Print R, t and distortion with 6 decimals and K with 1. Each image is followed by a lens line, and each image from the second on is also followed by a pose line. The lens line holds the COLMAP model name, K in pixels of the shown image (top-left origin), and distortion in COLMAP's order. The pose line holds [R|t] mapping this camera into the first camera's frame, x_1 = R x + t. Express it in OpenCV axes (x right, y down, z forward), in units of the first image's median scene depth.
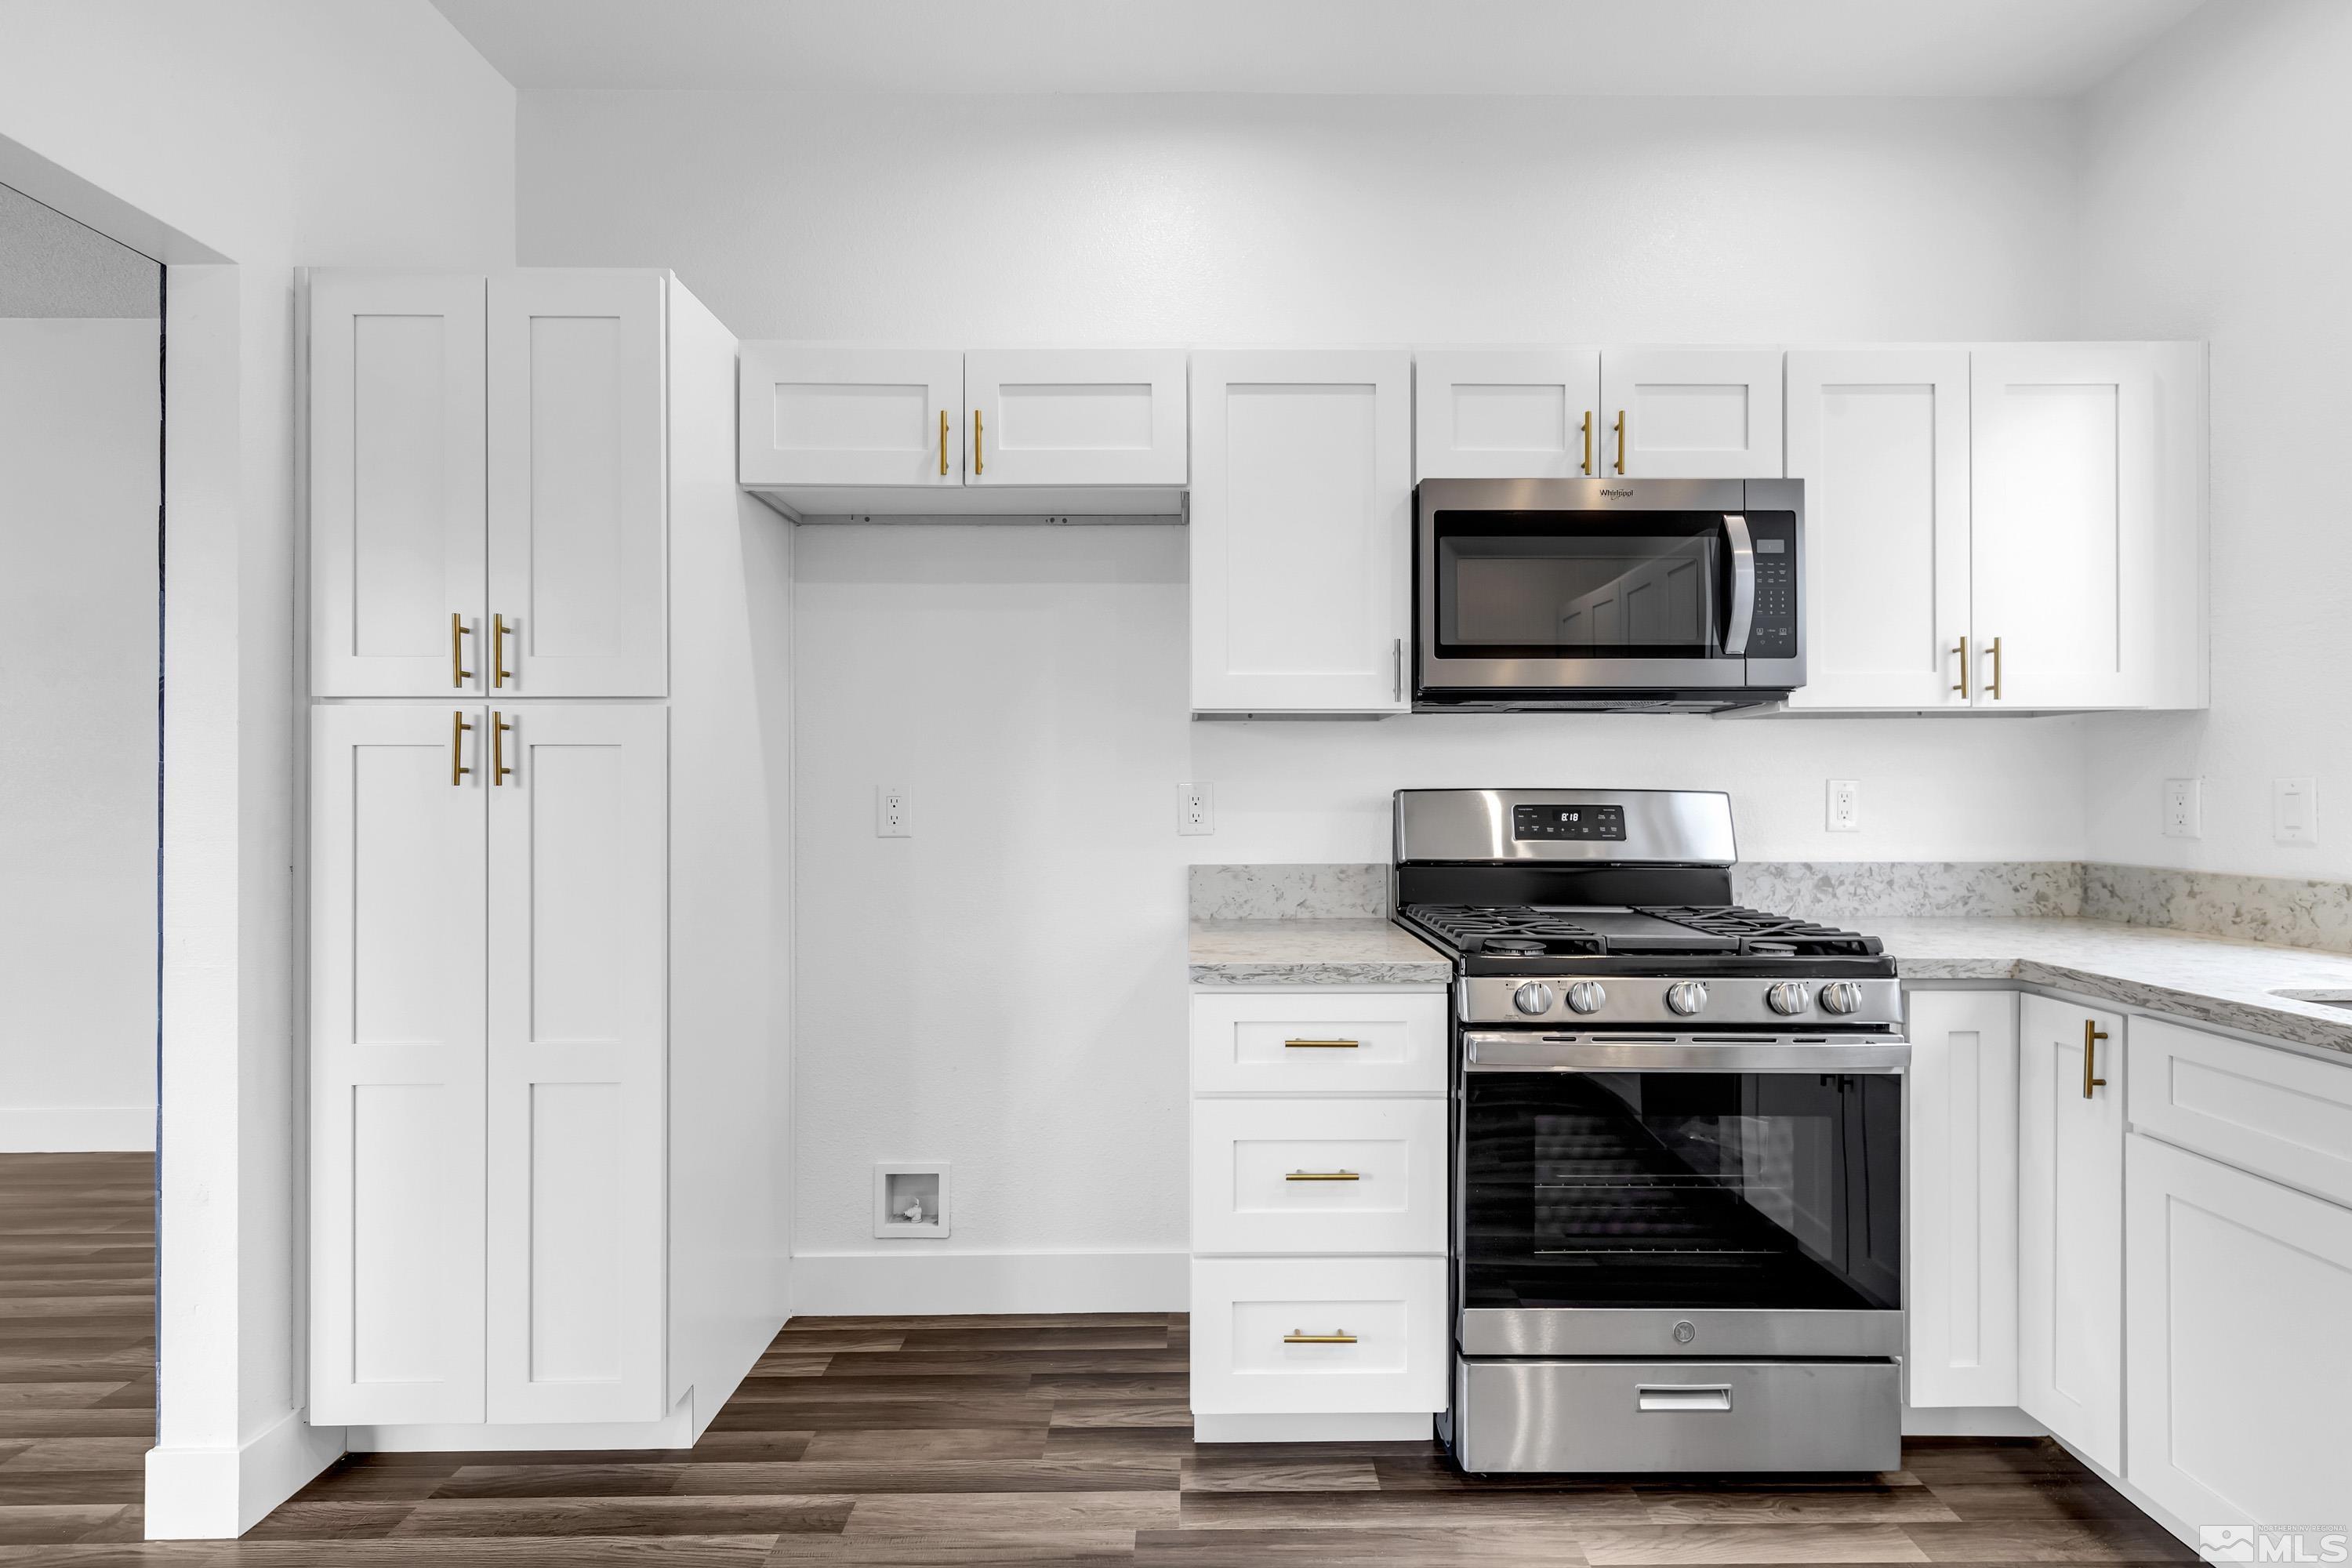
lens RADIAL K [[1072.1, 0, 1216.6], [0, 1072.1, 789.1], [0, 0, 1]] dist [0.001779, -0.002320]
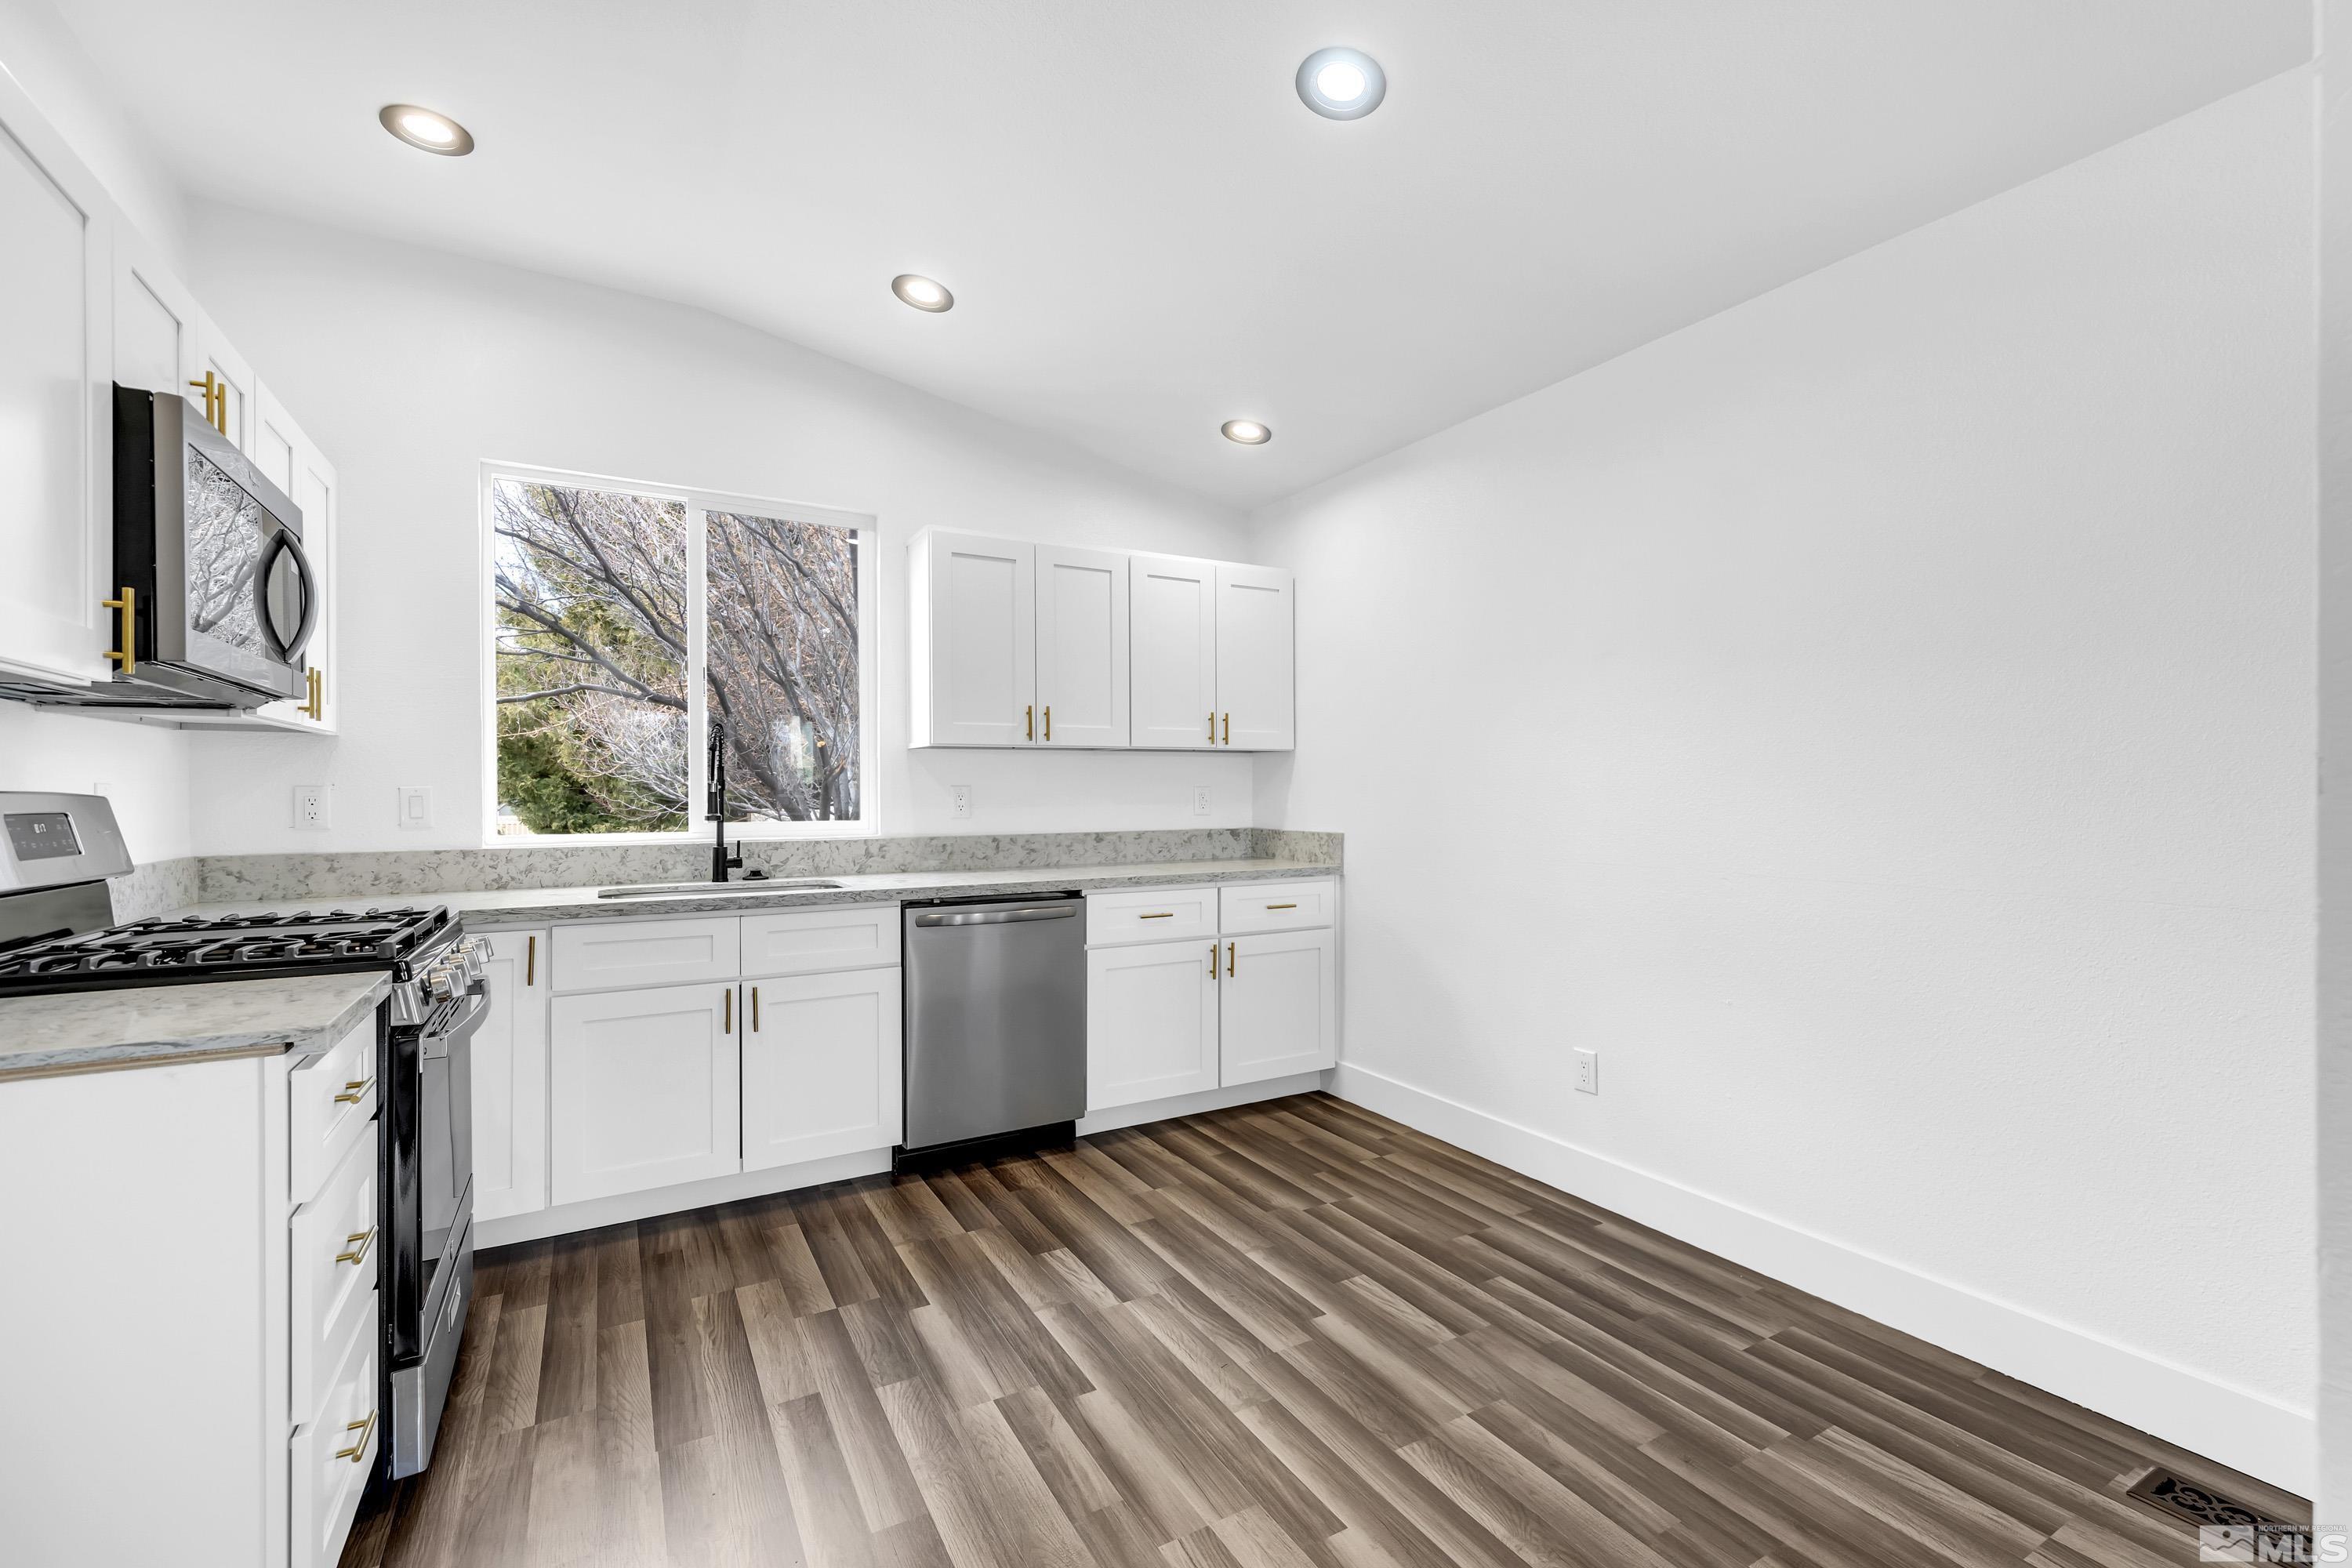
lens RADIAL K [[1000.4, 0, 1173.1], [0, 1000.4, 797.0], [0, 0, 1]] dist [-0.004587, -0.000735]
pose [[-0.468056, -0.001831, 0.883697, -0.783237], [0.001437, 0.999995, 0.002833, 0.002946], [-0.883698, 0.002596, -0.468051, 0.699319]]
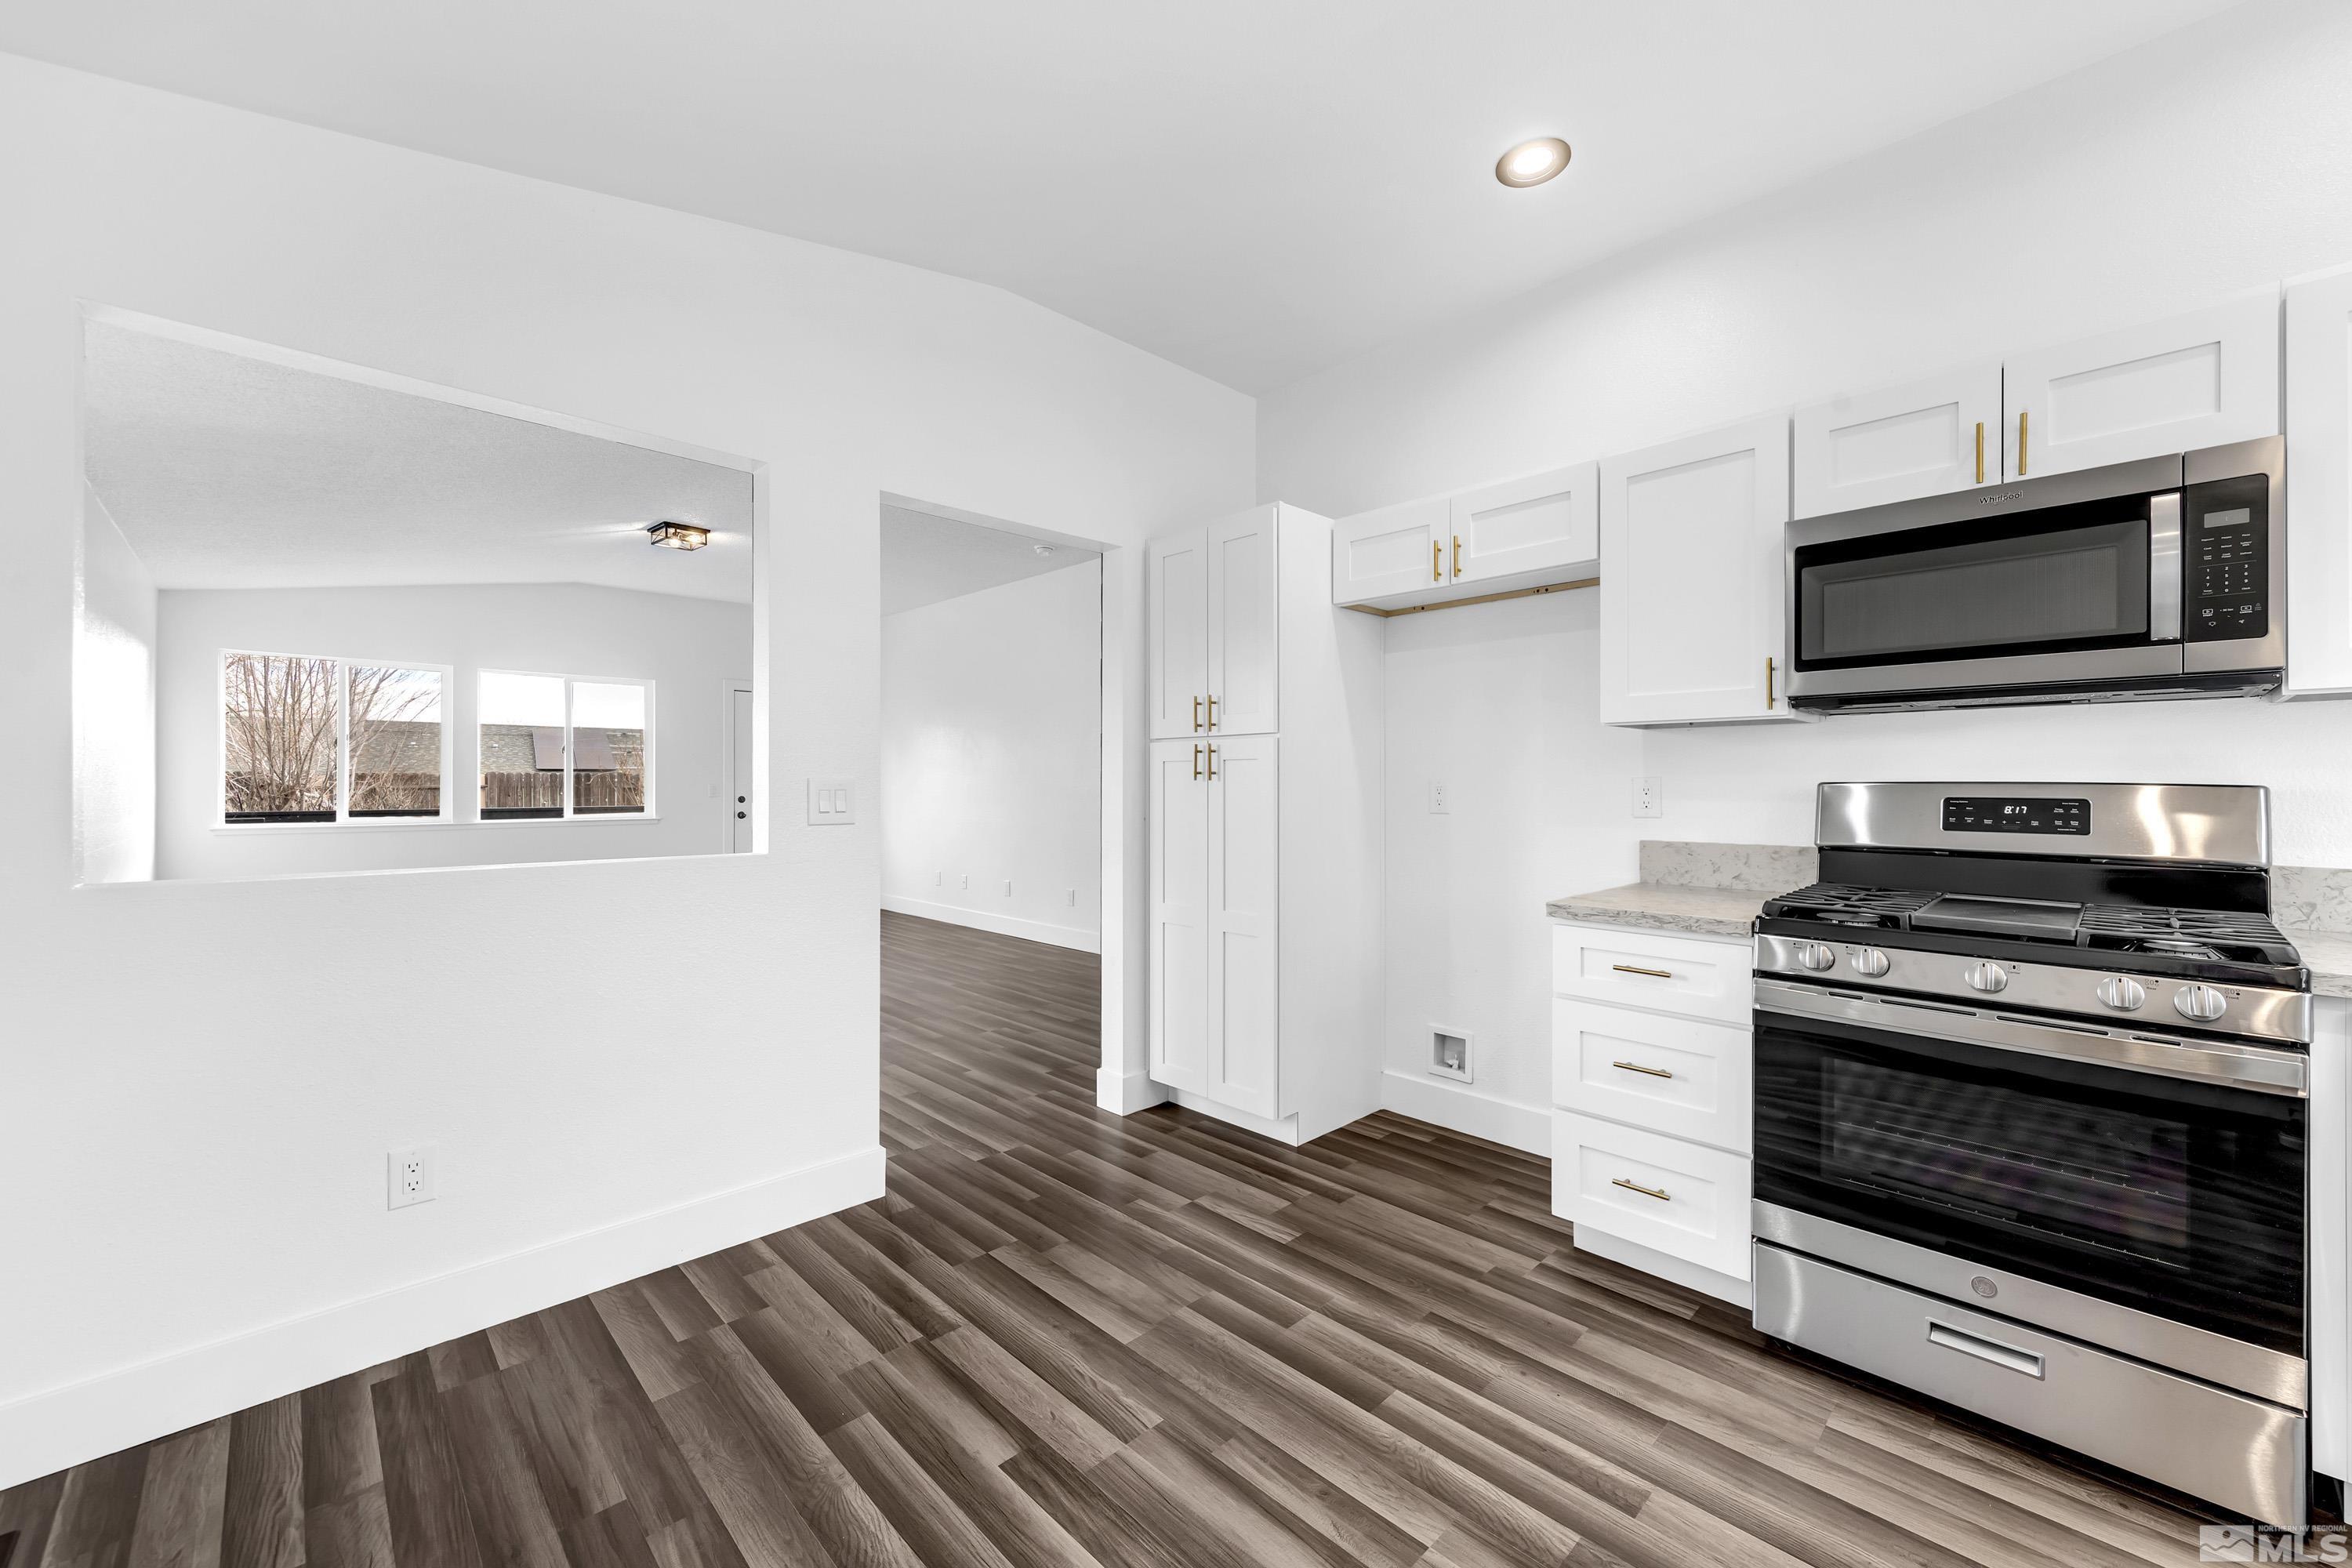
lens RADIAL K [[916.6, 0, 1228.1], [0, 916.6, 783.3], [0, 0, 1]] dist [-0.000581, -0.001191]
pose [[0.707930, 0.001499, -0.706281, 0.472618], [0.000029, 0.999998, 0.002151, -0.001010], [0.706283, -0.001544, 0.707928, -0.159327]]
